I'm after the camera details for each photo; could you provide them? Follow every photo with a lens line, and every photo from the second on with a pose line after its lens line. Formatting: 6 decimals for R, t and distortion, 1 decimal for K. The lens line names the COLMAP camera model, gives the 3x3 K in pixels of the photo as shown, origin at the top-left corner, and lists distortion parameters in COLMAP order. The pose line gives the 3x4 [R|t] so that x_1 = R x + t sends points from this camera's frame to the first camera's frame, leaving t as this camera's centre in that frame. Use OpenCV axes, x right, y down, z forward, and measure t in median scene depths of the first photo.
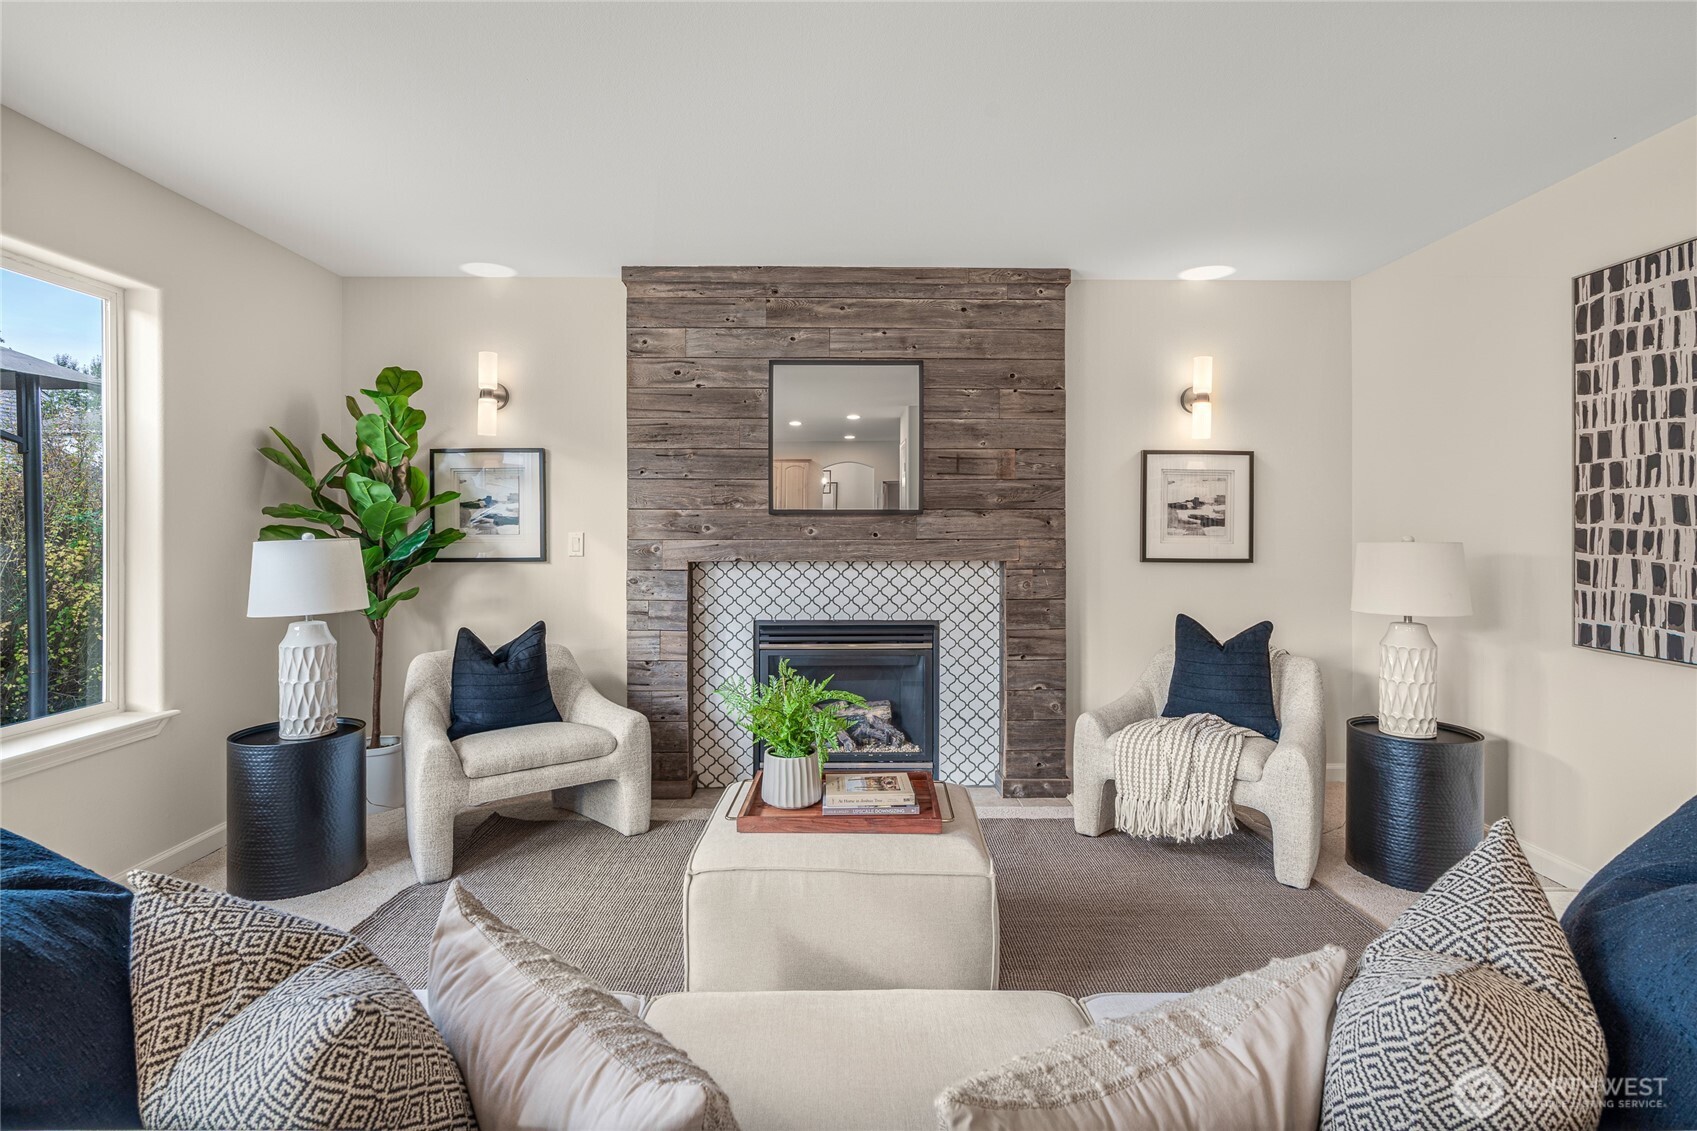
lens RADIAL K [[838.0, 0, 850.1], [0, 838.0, 534.6], [0, 0, 1]] dist [-0.011488, 0.000559]
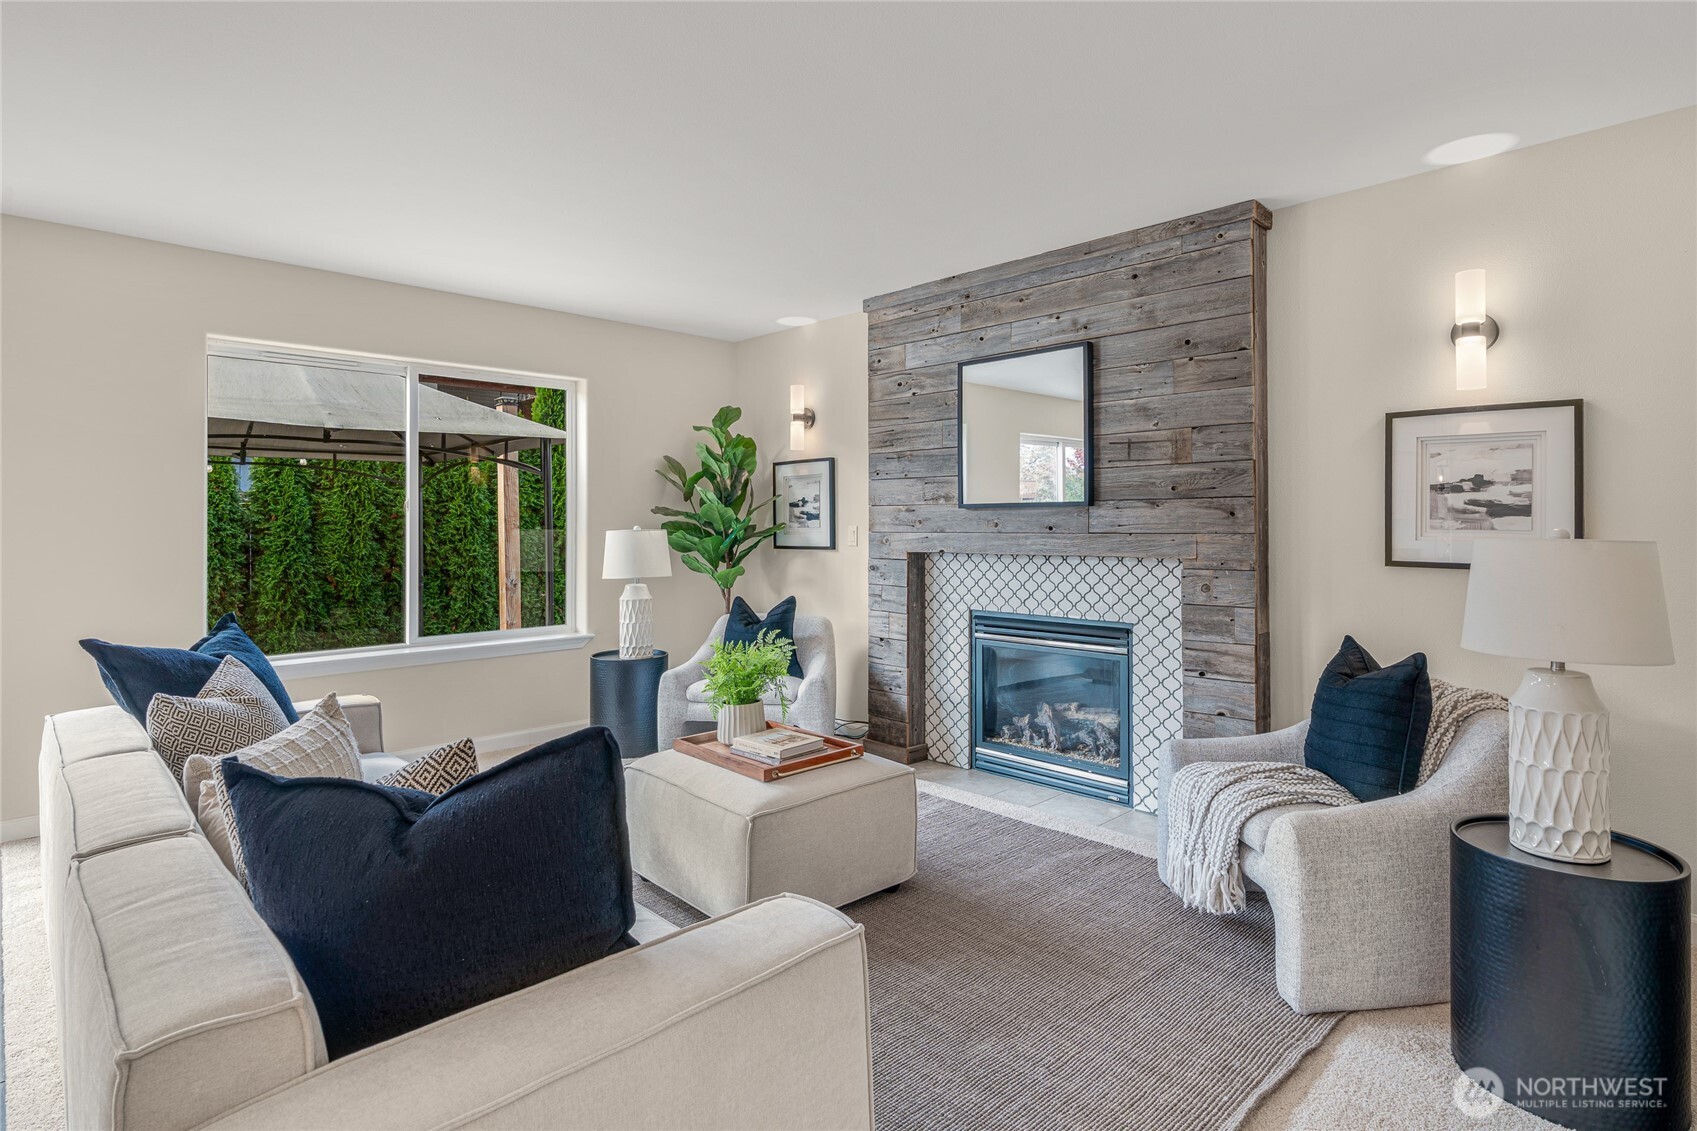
lens RADIAL K [[906.5, 0, 847.5], [0, 906.5, 520.0], [0, 0, 1]] dist [-0.001276, 0.000130]
pose [[0.676778, -0.005347, -0.736168, 0.636796], [-0.002493, 0.999951, -0.009554, 0.001269], [0.736183, 0.008301, 0.676732, 0.121007]]
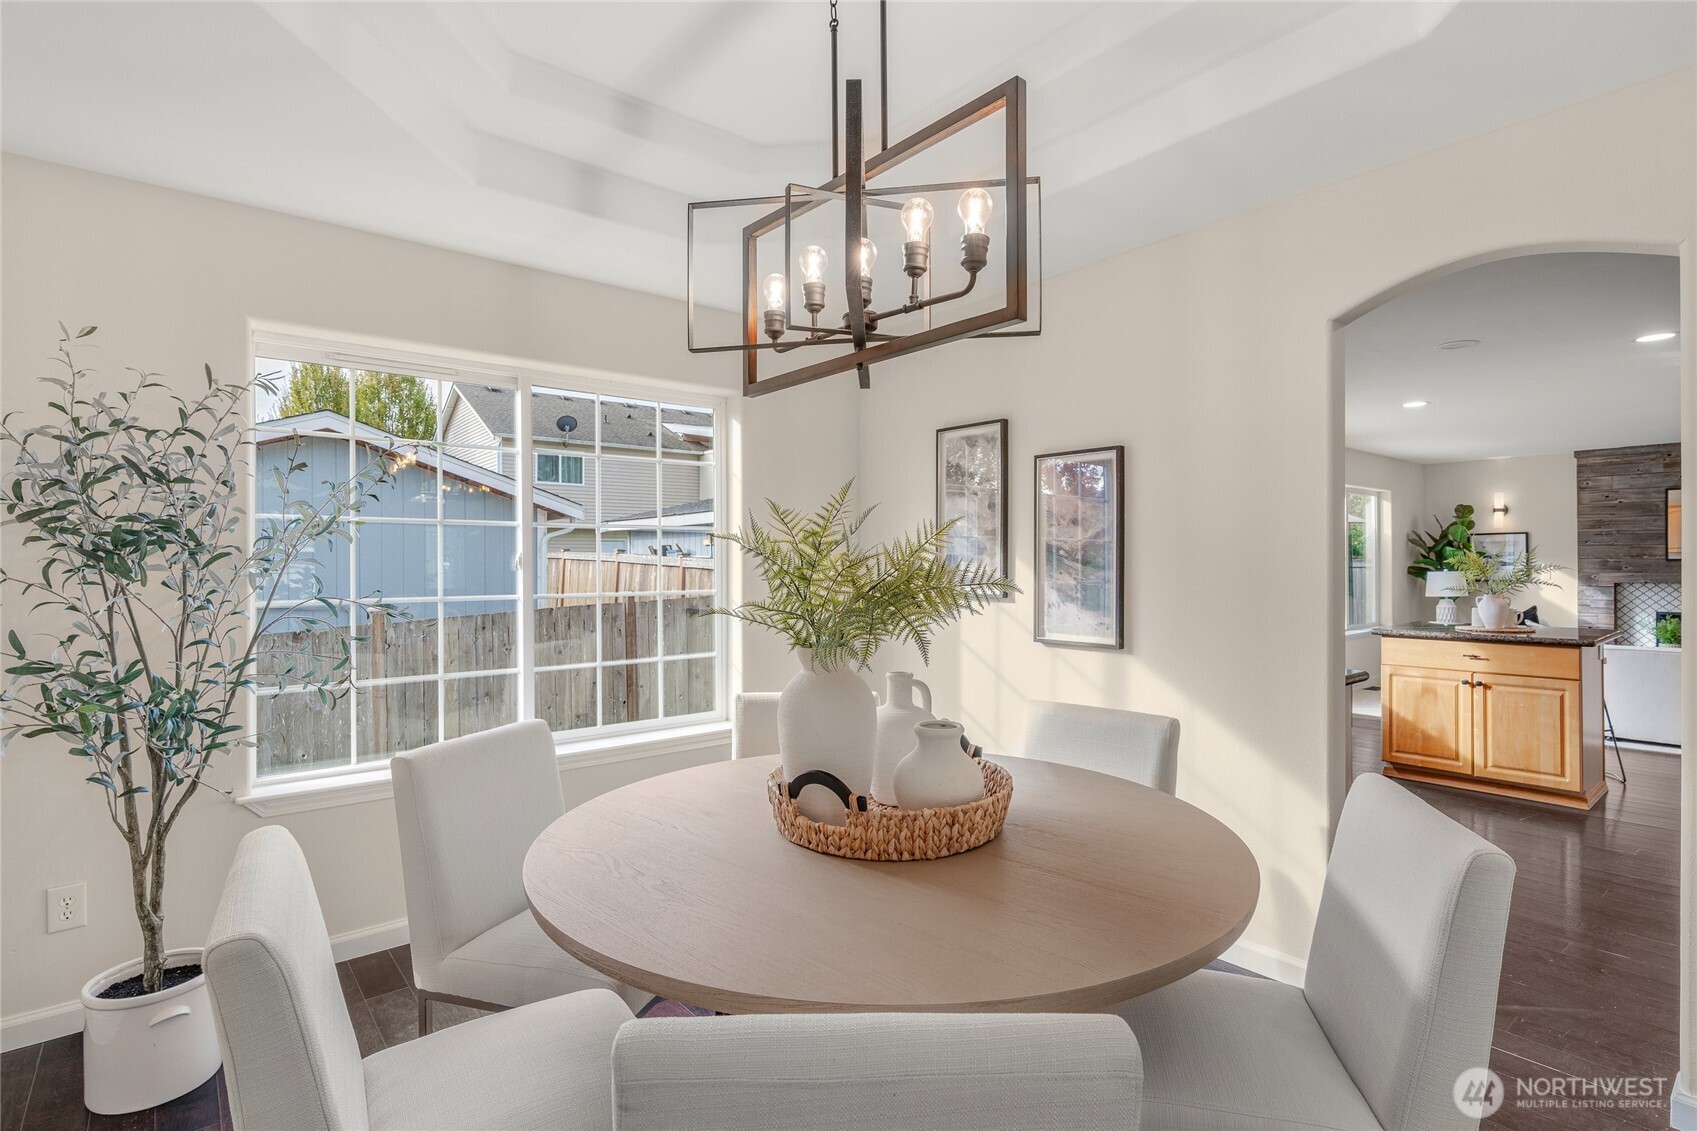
lens RADIAL K [[834.3, 0, 846.6], [0, 834.3, 560.6], [0, 0, 1]] dist [0.001012, 0.000022]
pose [[0.626973, -0.004697, -0.779027, 0.245715], [-0.003072, 0.999959, -0.008502, -0.000327], [0.779035, 0.007724, 0.626933, -1.906101]]
